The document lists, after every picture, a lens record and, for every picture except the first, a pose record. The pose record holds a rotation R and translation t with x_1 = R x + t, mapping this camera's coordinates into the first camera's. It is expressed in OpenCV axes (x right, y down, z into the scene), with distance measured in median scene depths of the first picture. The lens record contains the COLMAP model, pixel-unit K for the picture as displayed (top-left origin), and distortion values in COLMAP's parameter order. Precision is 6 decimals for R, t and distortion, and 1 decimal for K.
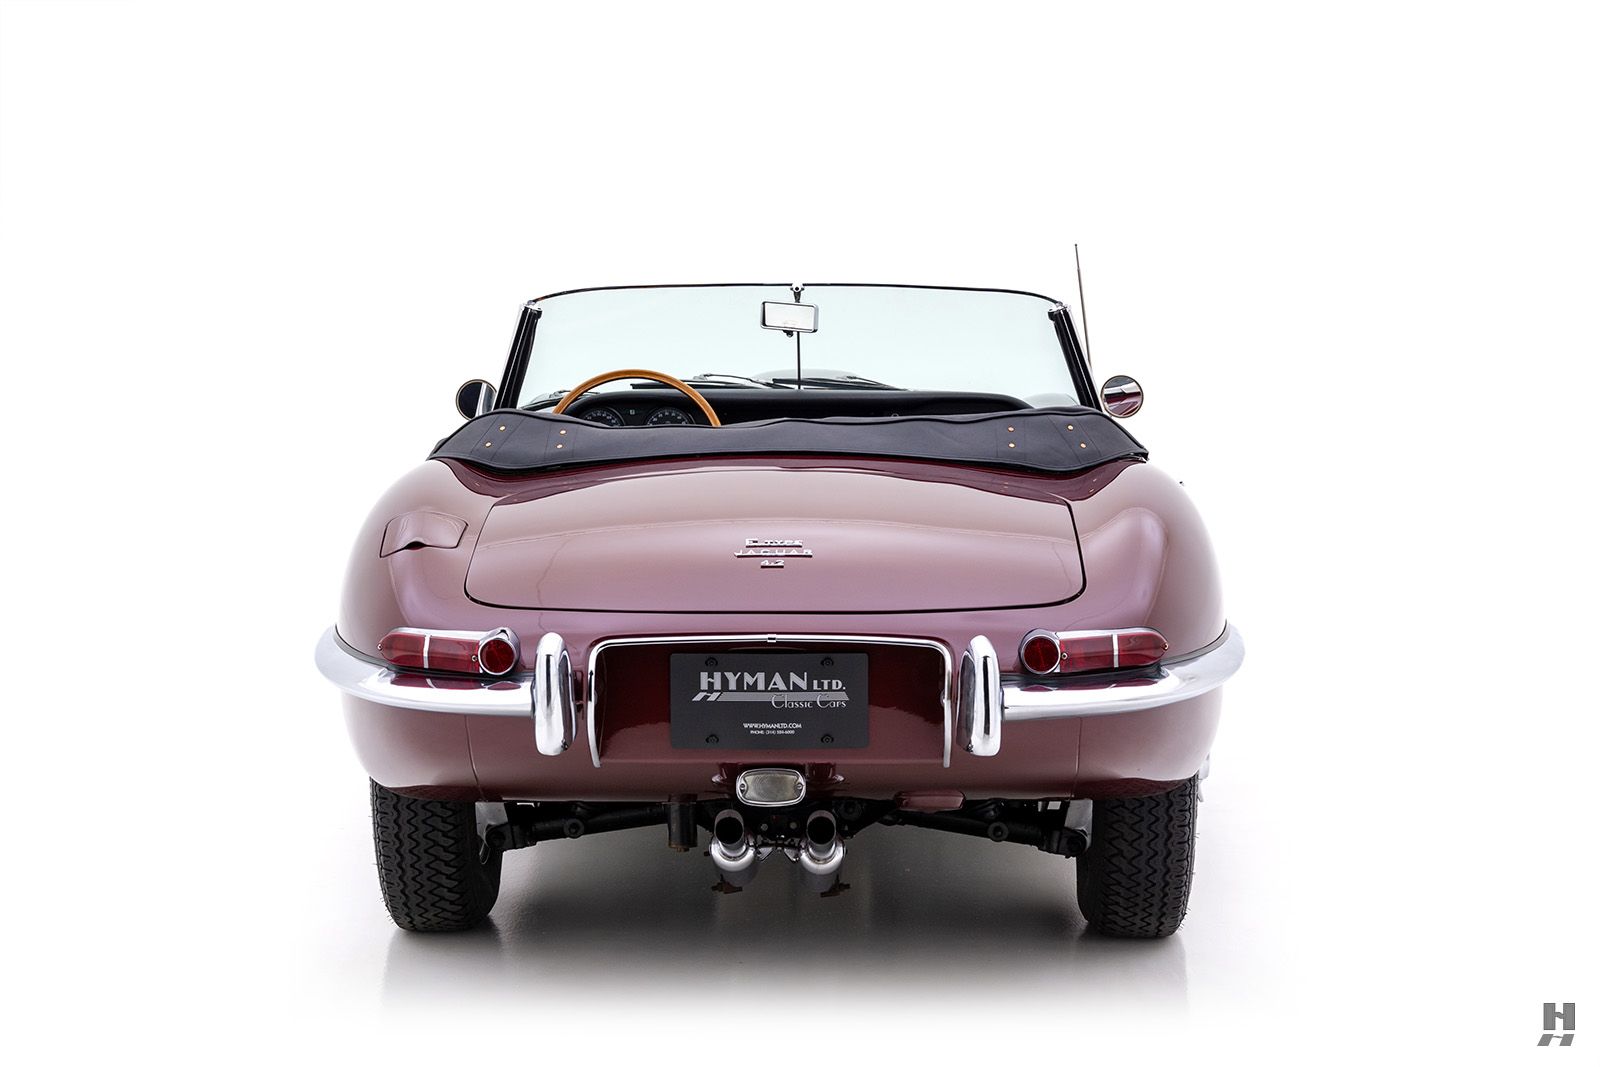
lens RADIAL K [[3018.5, 0, 799.1], [0, 3018.5, 532.7], [0, 0, 1]] dist [-0.038211, 0.000000]
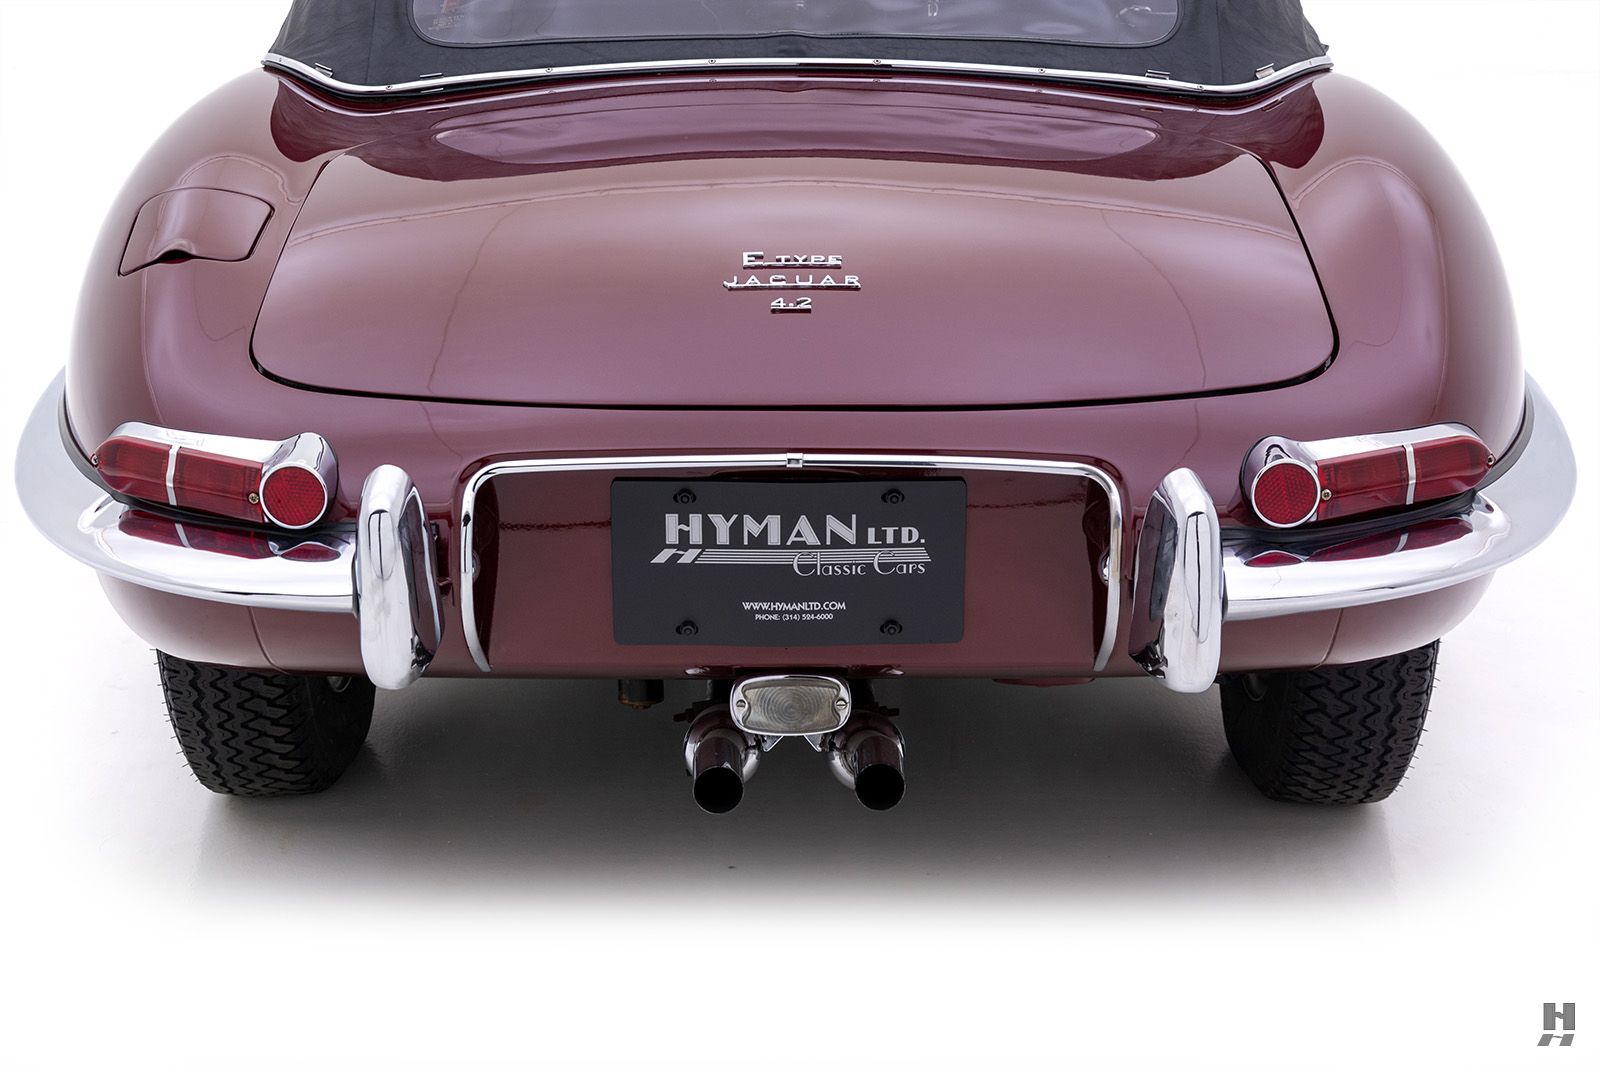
lens RADIAL K [[2702.5, 0, 801.0], [0, 2702.5, 533.8], [0, 0, 1]] dist [-0.105439, 0.000000]
pose [[0.999859, -0.003231, 0.016467, -0.015813], [0.000084, 0.982248, 0.187586, -0.043441], [-0.016781, -0.187558, 0.982110, 0.510369]]
